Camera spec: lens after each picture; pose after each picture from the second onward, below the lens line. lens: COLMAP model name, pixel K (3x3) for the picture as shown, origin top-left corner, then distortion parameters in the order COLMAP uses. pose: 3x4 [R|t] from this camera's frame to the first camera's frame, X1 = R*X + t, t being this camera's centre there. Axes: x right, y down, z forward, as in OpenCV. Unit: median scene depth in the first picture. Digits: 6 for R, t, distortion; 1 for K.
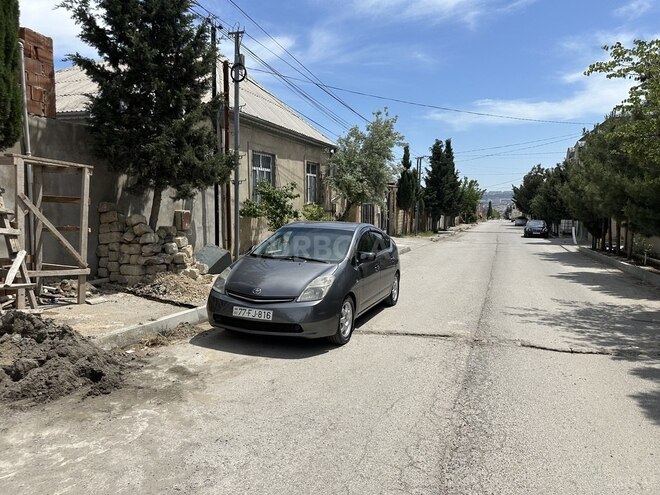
lens RADIAL K [[457.7, 0, 327.4], [0, 457.7, 252.3], [0, 0, 1]] dist [0.107325, -0.157728]
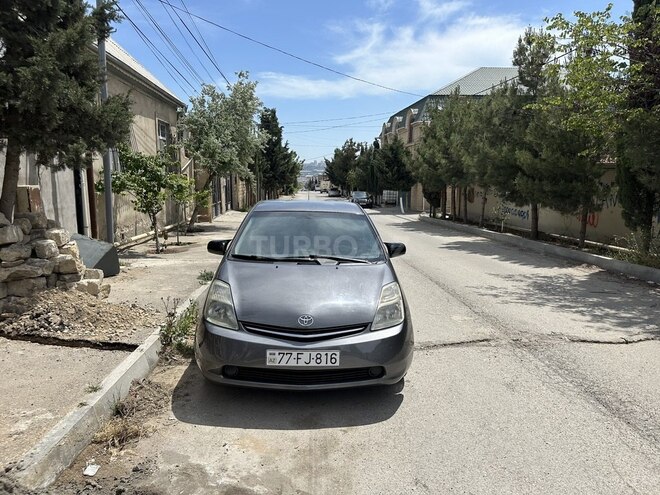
lens RADIAL K [[457.7, 0, 327.4], [0, 457.7, 252.3], [0, 0, 1]] dist [0.107325, -0.157728]
pose [[0.914375, -0.064860, 0.399639, -0.251094], [0.039755, 0.996698, 0.070800, -0.033773], [-0.402911, -0.048850, 0.913935, 0.294131]]
